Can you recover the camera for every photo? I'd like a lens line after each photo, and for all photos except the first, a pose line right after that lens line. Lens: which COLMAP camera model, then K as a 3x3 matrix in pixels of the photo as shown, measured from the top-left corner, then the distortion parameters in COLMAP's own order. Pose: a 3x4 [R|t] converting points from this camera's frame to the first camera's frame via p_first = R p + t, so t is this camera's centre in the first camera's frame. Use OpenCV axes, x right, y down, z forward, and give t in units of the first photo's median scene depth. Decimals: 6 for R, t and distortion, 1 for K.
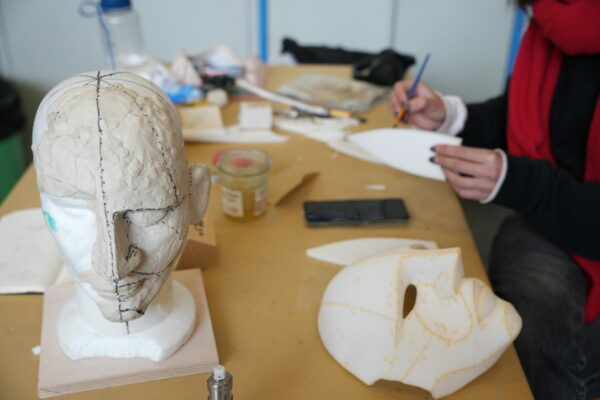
lens RADIAL K [[744.5, 0, 301.7], [0, 744.5, 201.1], [0, 0, 1]] dist [-0.026424, 0.000000]
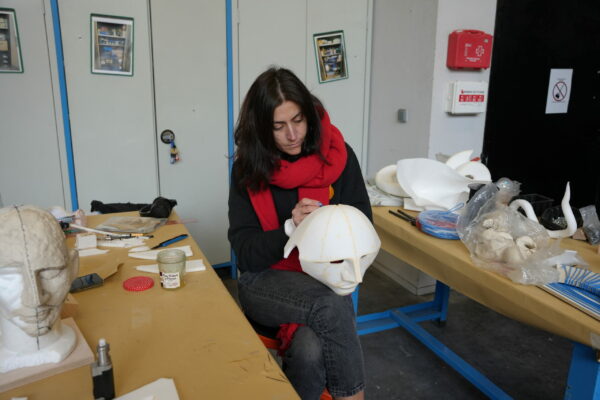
lens RADIAL K [[516.1, 0, 300.6], [0, 516.1, 195.4], [0, 0, 1]] dist [-0.001205, 0.022387]
pose [[0.916526, -0.114072, 0.383363, -0.102242], [0.200716, 0.960220, -0.194143, 0.212301], [-0.345966, 0.254884, 0.902963, -0.478660]]
